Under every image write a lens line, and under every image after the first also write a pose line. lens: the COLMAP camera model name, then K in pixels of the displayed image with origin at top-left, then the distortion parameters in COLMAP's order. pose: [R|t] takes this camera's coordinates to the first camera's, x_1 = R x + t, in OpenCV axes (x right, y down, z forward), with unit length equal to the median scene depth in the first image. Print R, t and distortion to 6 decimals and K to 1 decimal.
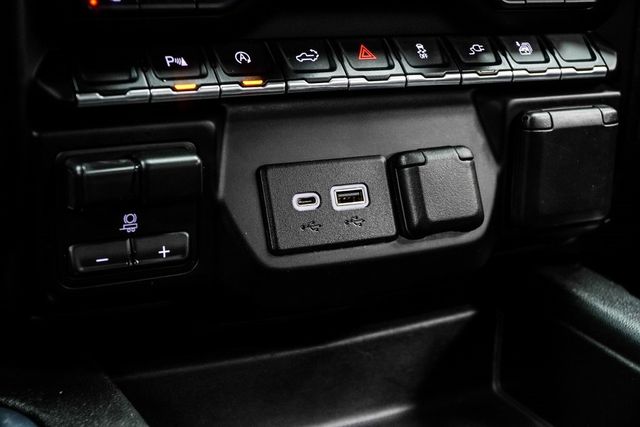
lens RADIAL K [[1129.2, 0, 321.2], [0, 1129.2, 212.9], [0, 0, 1]] dist [-0.075174, 0.000000]
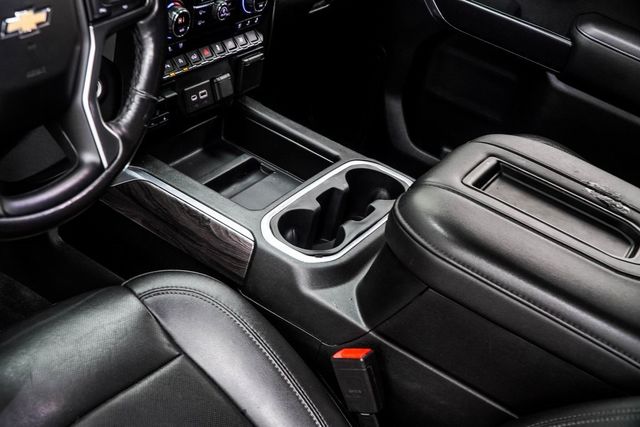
lens RADIAL K [[872.8, 0, 310.2], [0, 872.8, 198.5], [0, 0, 1]] dist [-0.141964, 0.000000]
pose [[0.871497, -0.147394, 0.467727, -1.051335], [0.004397, 0.956073, 0.293094, -0.522049], [-0.490381, -0.253374, 0.833863, -1.559009]]
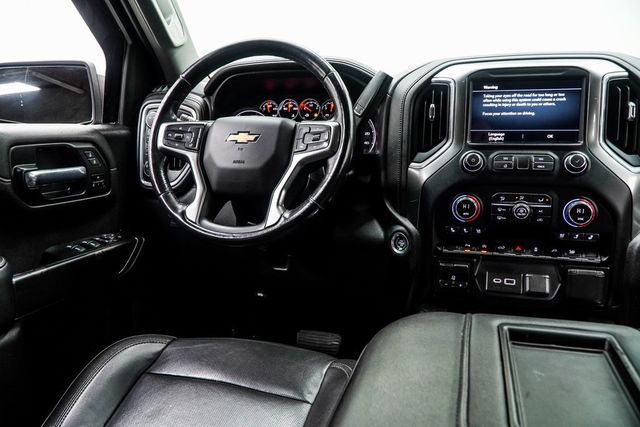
lens RADIAL K [[514.5, 0, 308.2], [0, 514.5, 214.0], [0, 0, 1]] dist [-0.012349, 0.010257]
pose [[0.681459, 0.051523, -0.730041, 0.966677], [-0.188125, 0.976332, -0.106701, 0.091206], [0.707264, 0.210052, 0.675022, -0.942258]]
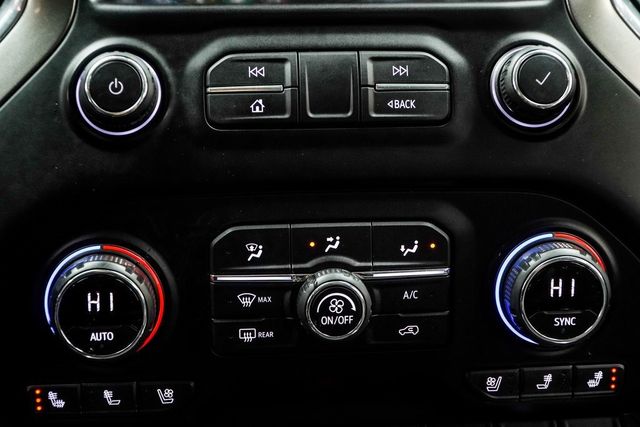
lens RADIAL K [[1129.2, 0, 301.3], [0, 1129.2, 219.1], [0, 0, 1]] dist [-0.075174, 0.000000]
pose [[0.906570, 0.048090, -0.419306, 0.461008], [-0.073761, 0.996250, -0.045218, -0.319327], [0.415559, 0.071922, 0.906718, 0.065895]]
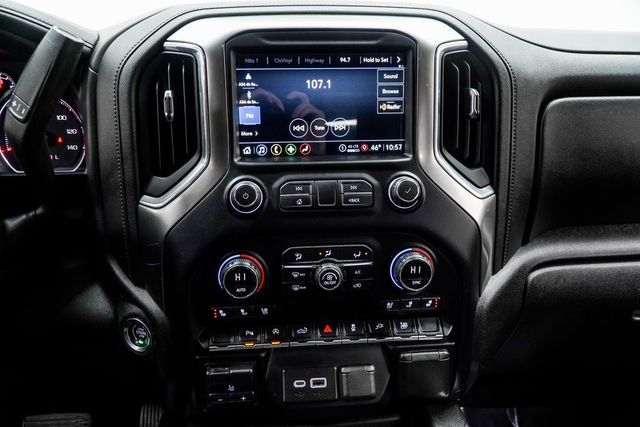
lens RADIAL K [[514.5, 0, 314.7], [0, 514.5, 212.1], [0, 0, 1]] dist [-0.012349, 0.010257]
pose [[0.910598, 0.049873, -0.410274, 0.528582], [-0.069095, 0.997092, -0.032149, -0.402074], [0.407477, 0.057623, 0.911396, -0.130513]]
